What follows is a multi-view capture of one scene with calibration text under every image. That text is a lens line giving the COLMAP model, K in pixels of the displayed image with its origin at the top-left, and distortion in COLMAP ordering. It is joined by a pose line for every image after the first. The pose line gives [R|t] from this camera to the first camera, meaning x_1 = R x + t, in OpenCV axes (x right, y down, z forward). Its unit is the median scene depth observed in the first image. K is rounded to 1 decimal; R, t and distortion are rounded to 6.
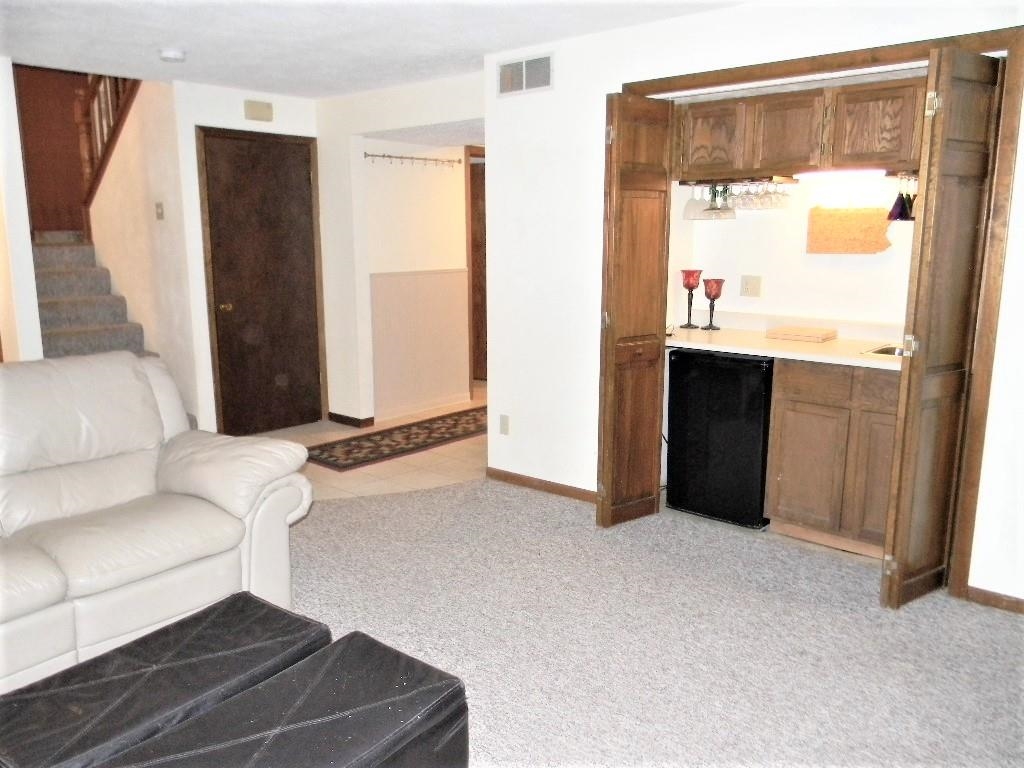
lens RADIAL K [[822.8, 0, 508.5], [0, 822.8, 376.5], [0, 0, 1]] dist [0.006006, -0.019225]
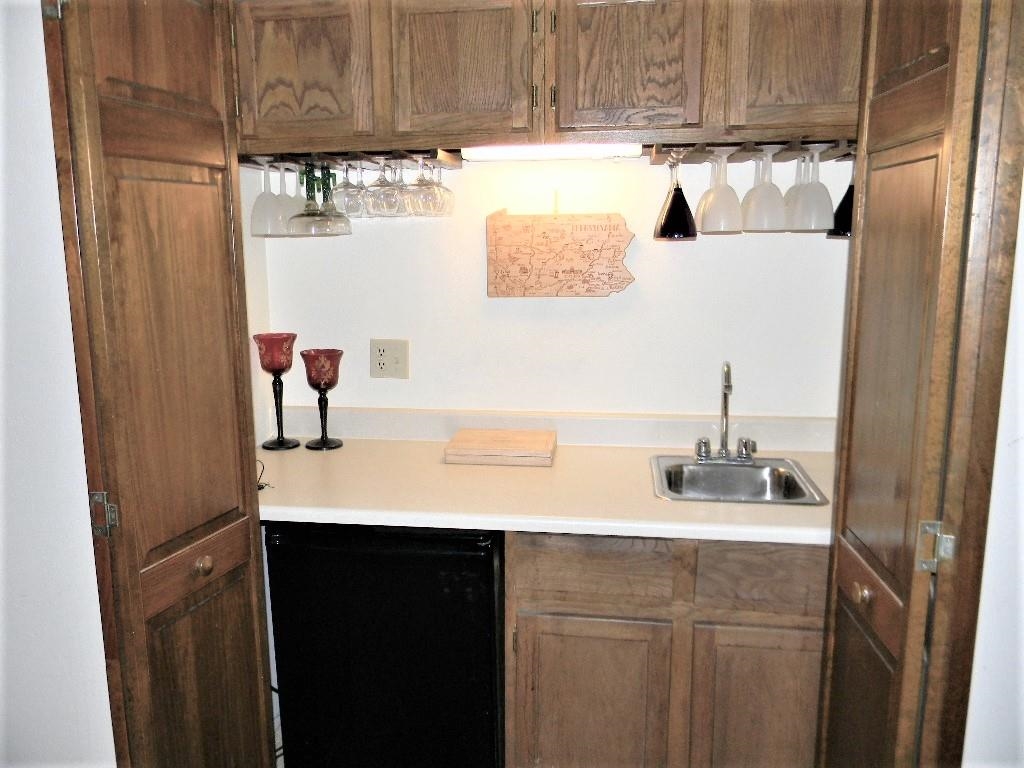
lens RADIAL K [[822.8, 0, 506.6], [0, 822.8, 390.5], [0, 0, 1]] dist [0.006006, -0.019225]
pose [[0.832049, -0.105294, 0.544618, 0.076836], [0.103719, 0.994035, 0.033724, -0.121523], [-0.544920, 0.028427, 0.838006, 0.620367]]
